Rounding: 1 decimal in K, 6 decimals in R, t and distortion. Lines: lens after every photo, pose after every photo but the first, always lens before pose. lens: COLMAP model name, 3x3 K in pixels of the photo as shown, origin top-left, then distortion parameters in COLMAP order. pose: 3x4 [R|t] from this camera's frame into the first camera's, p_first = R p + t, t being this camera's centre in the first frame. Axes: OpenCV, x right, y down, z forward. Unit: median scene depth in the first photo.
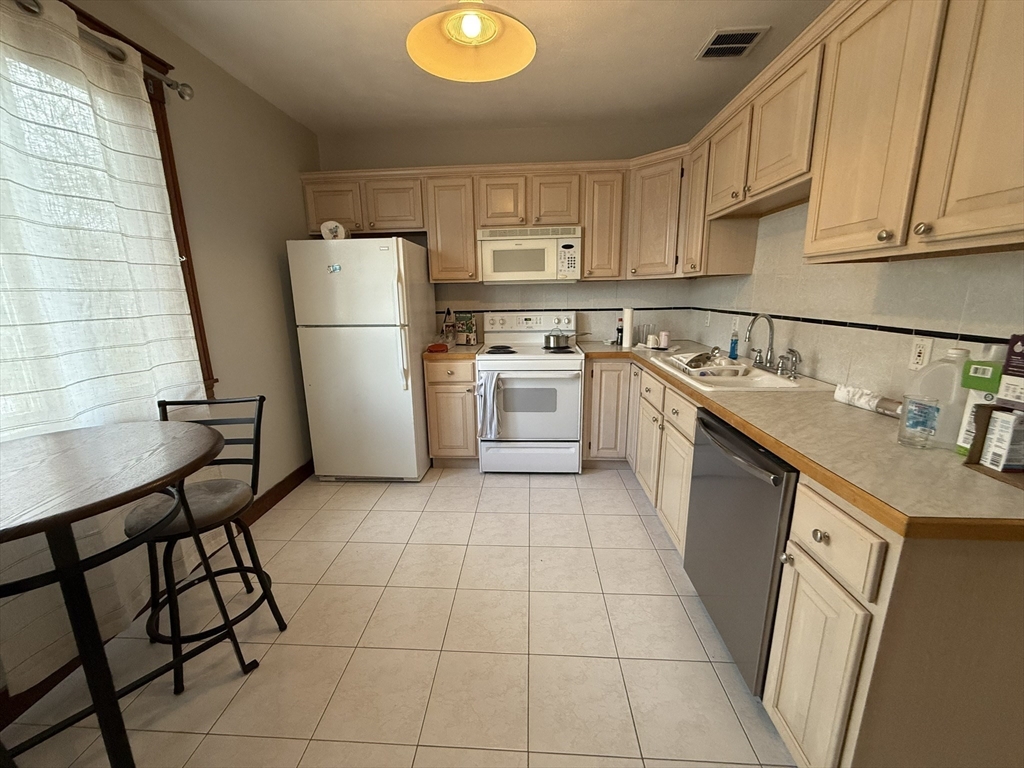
lens RADIAL K [[406.9, 0, 508.0], [0, 406.9, 382.2], [0, 0, 1]] dist [-0.000370, -0.000032]
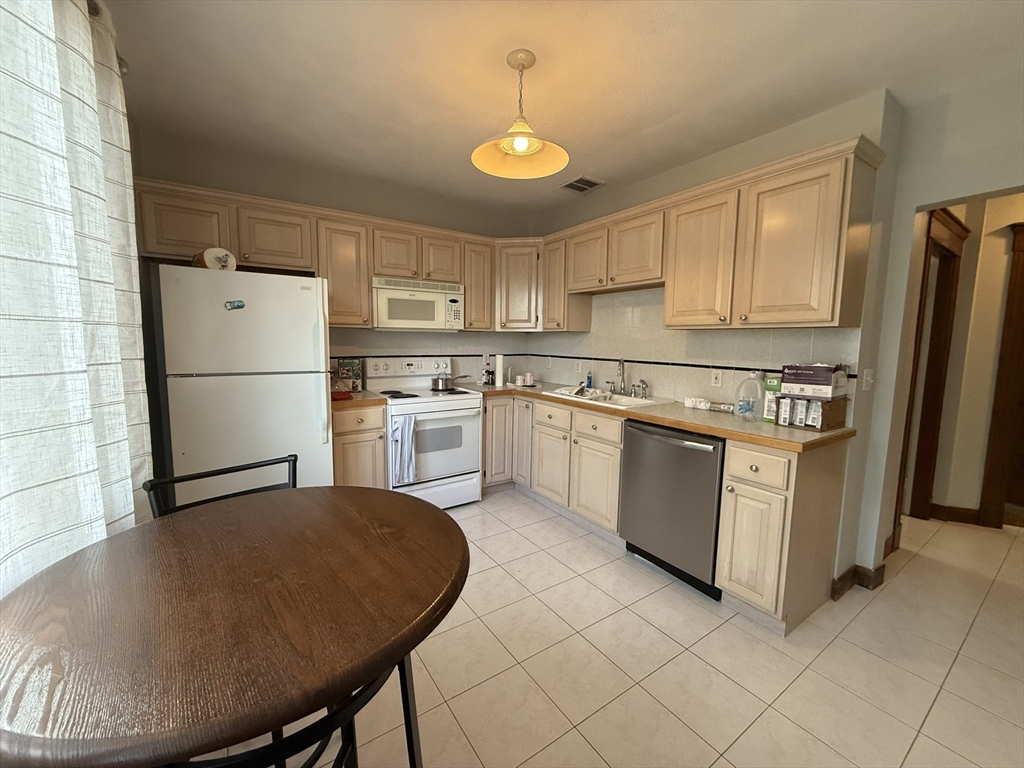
lens RADIAL K [[406.9, 0, 508.0], [0, 406.9, 382.2], [0, 0, 1]] dist [-0.000370, -0.000032]
pose [[0.794614, -0.036258, 0.606031, -0.442429], [0.104997, 0.991381, -0.078358, -0.001528], [-0.597967, 0.125896, 0.791572, 0.033090]]
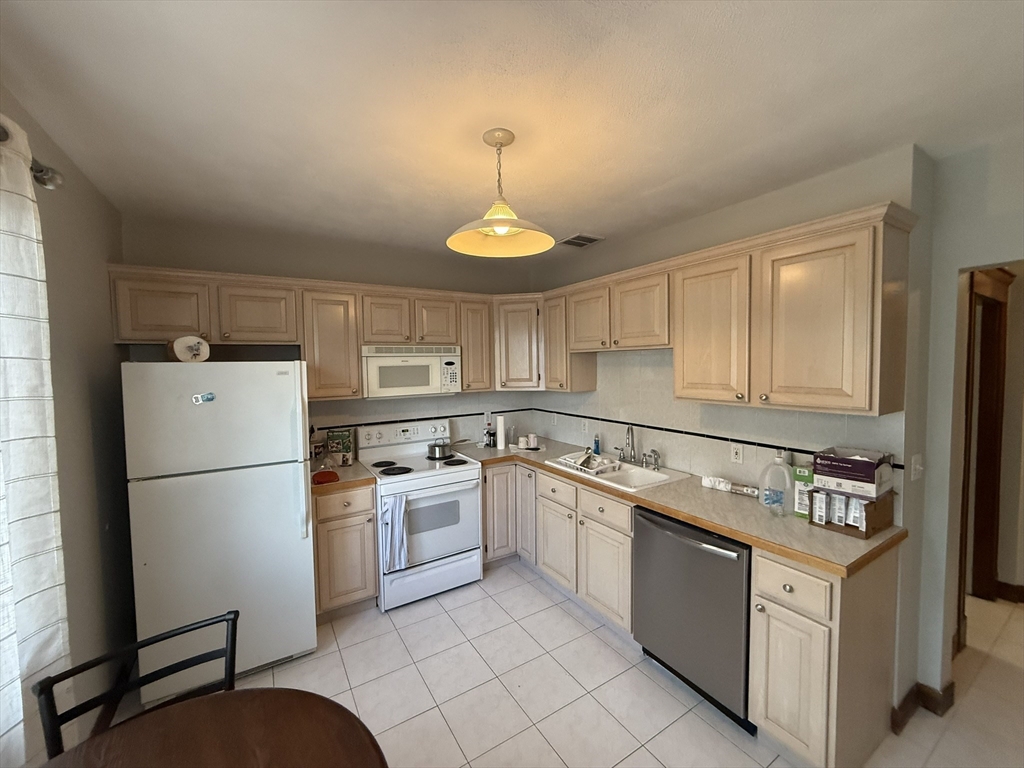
lens RADIAL K [[406.6, 0, 507.6], [0, 406.6, 382.0], [0, 0, 1]] dist [0.000000, 0.000033]
pose [[0.817873, -0.023362, 0.574925, -0.358872], [0.125598, 0.982330, -0.138756, -0.117450], [-0.561524, 0.185695, 0.806355, 0.048791]]
